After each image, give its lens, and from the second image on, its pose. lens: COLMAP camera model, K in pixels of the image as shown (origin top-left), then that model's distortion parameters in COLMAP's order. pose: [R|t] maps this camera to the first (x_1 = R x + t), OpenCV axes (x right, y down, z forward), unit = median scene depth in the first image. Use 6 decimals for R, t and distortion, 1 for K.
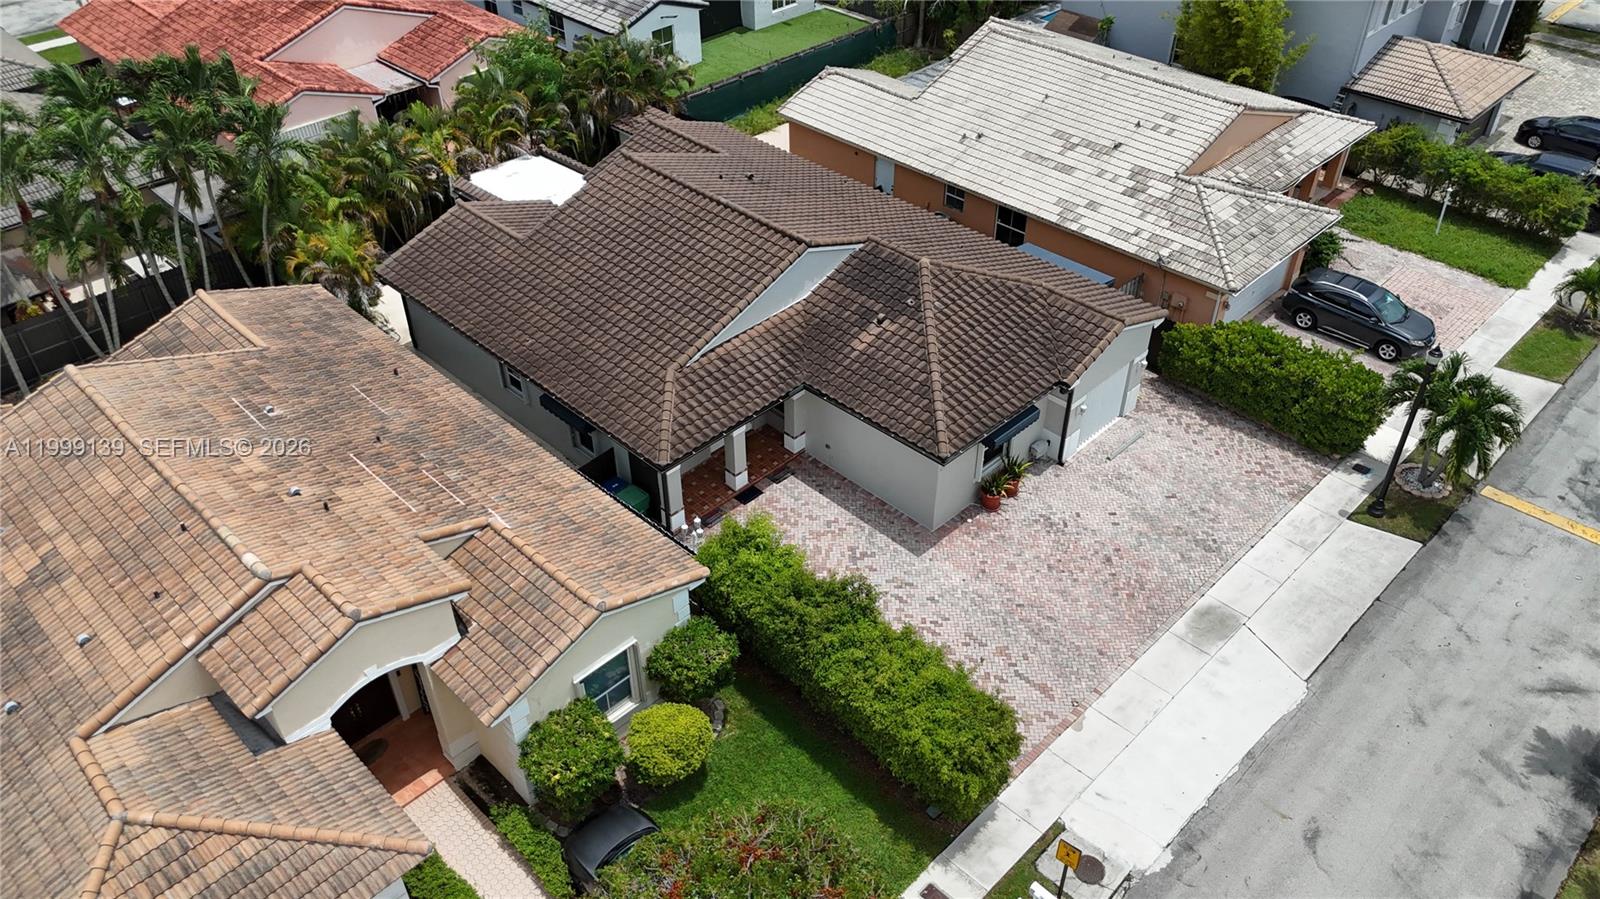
lens RADIAL K [[1190.0, 0, 804.2], [0, 1190.0, 444.0], [0, 0, 1]] dist [0.050968, -0.039463]
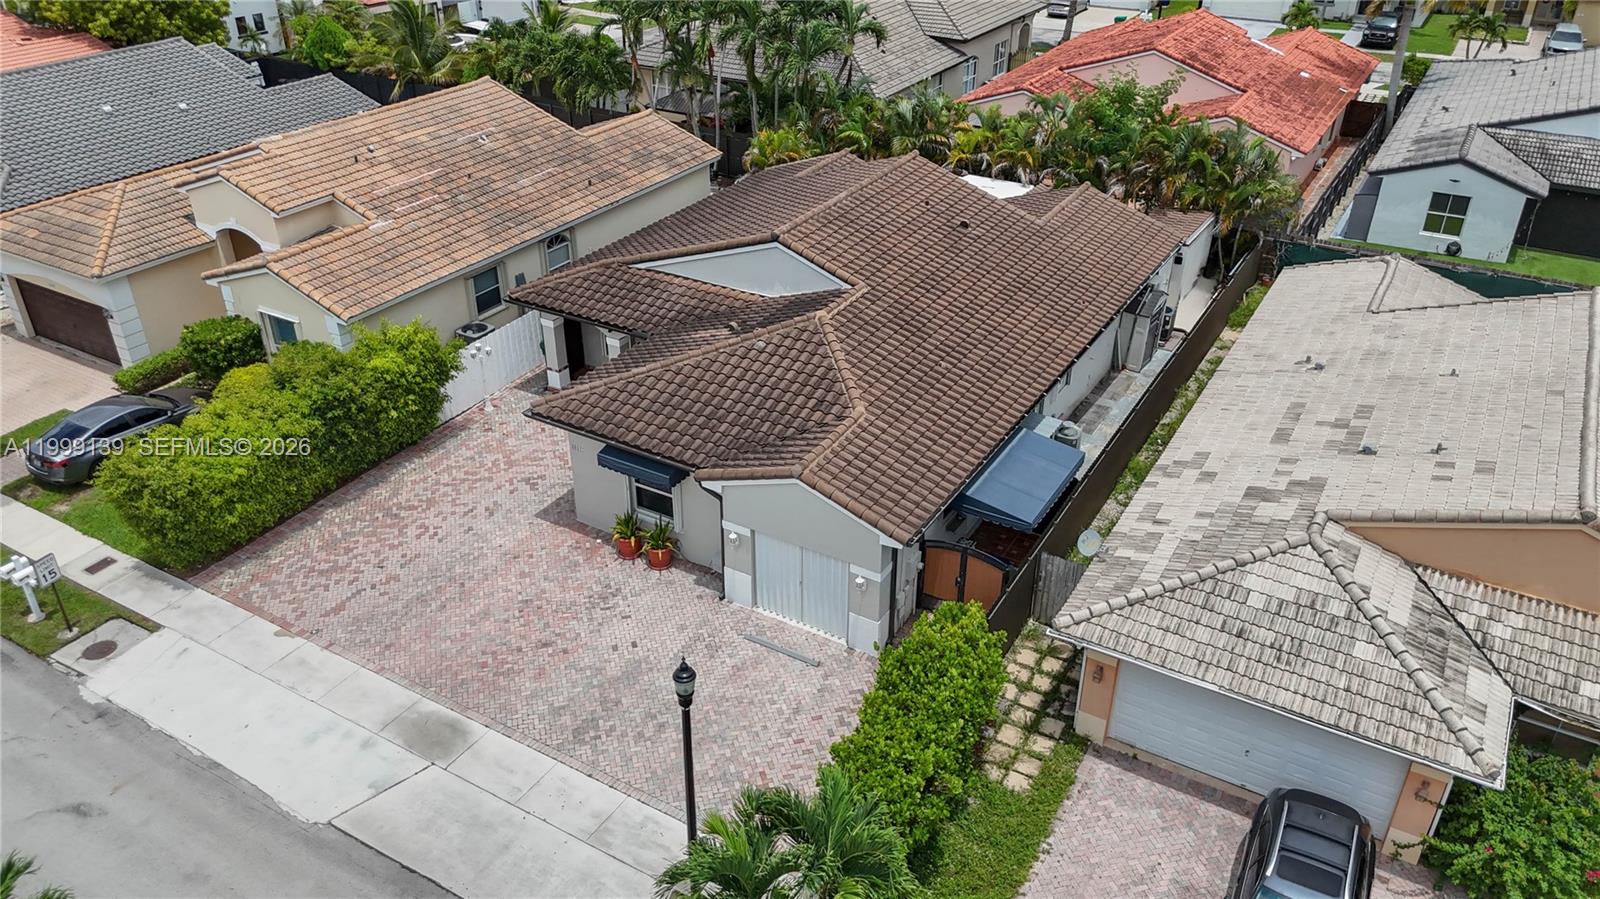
lens RADIAL K [[1190.0, 0, 800.9], [0, 1190.0, 440.7], [0, 0, 1]] dist [0.050968, -0.039463]
pose [[0.245407, 0.488083, -0.837586, 0.864506], [-0.603635, 0.753005, 0.261934, -0.306751], [0.758552, 0.441316, 0.479416, 0.656286]]
